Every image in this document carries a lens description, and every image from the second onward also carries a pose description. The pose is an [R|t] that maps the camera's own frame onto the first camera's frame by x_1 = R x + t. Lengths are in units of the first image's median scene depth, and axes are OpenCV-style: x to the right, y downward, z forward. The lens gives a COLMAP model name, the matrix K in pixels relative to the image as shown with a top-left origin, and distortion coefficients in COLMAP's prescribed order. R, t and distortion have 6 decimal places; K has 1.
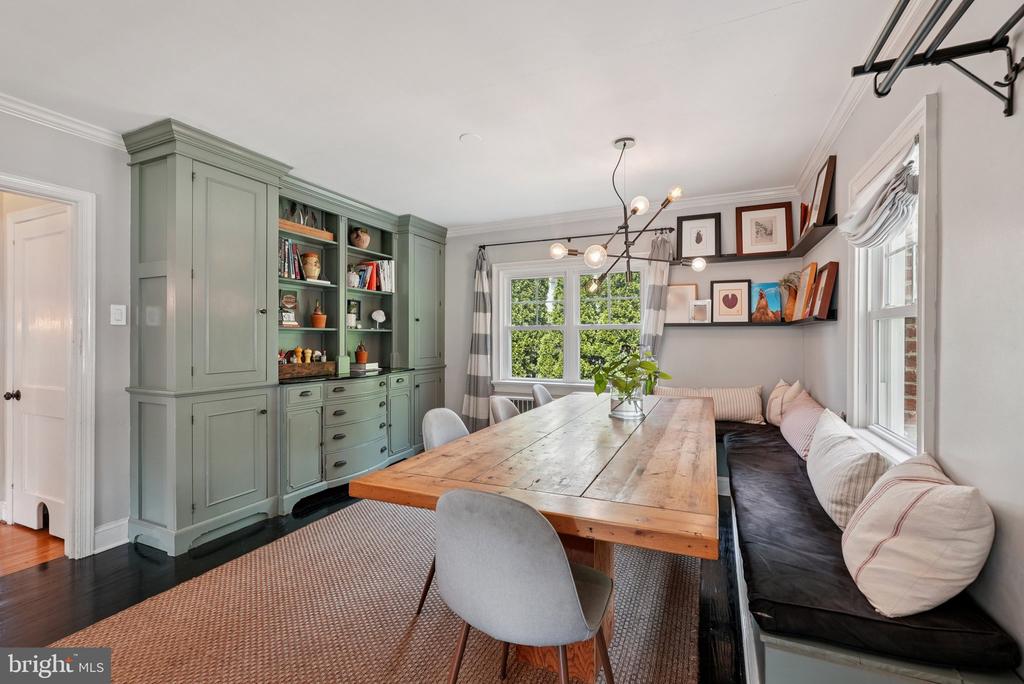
lens RADIAL K [[460.2, 0, 515.8], [0, 460.2, 340.9], [0, 0, 1]] dist [-0.012510, 0.003221]
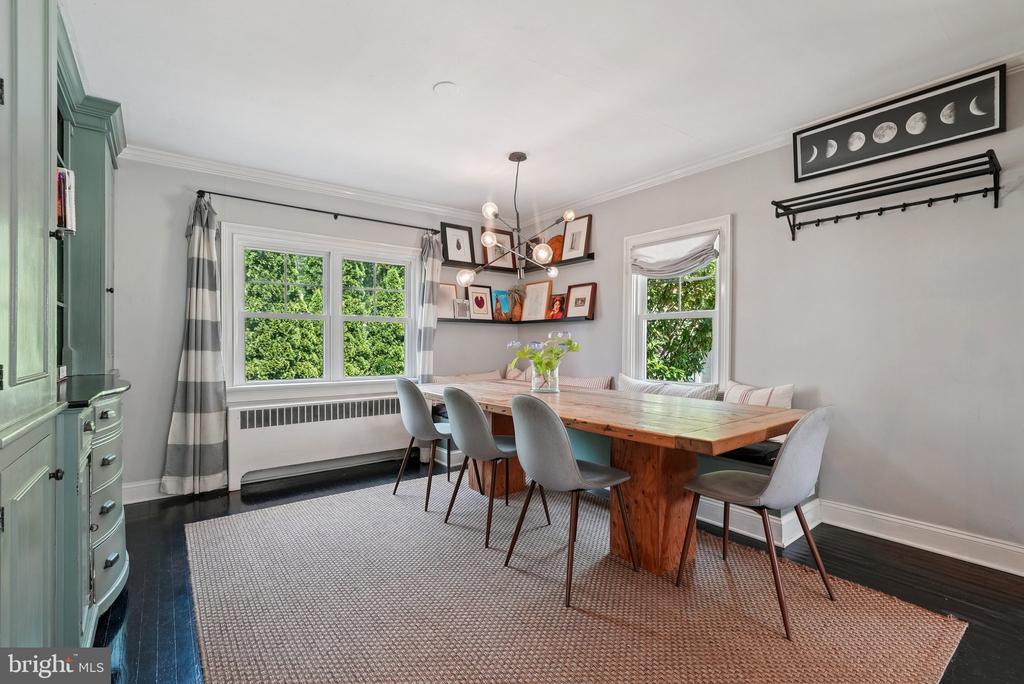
lens RADIAL K [[460.2, 0, 513.9], [0, 460.2, 346.8], [0, 0, 1]] dist [-0.012510, 0.003221]
pose [[0.488545, -0.003724, 0.872531, -0.537256], [-0.002819, 0.999979, 0.005846, 0.022953], [-0.872534, -0.005315, 0.488524, 0.317414]]
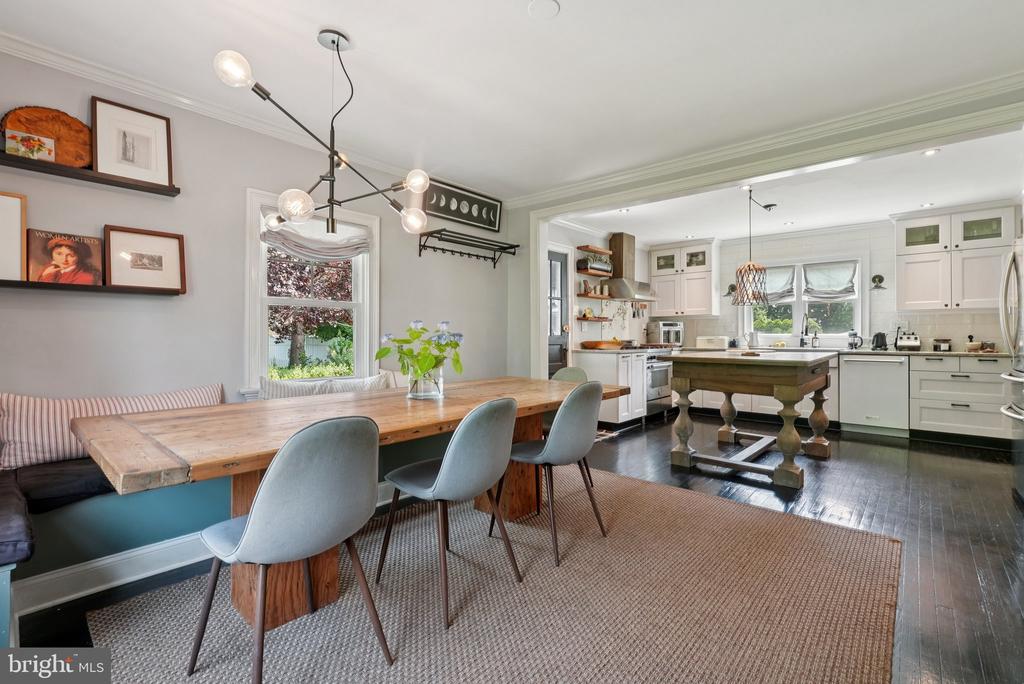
lens RADIAL K [[460.2, 0, 514.9], [0, 460.2, 334.4], [0, 0, 1]] dist [-0.012510, 0.003221]
pose [[-0.949783, 0.001407, 0.312906, -0.173080], [0.000189, 0.999992, -0.003922, 0.023309], [-0.312909, -0.003666, -0.949776, 1.131697]]
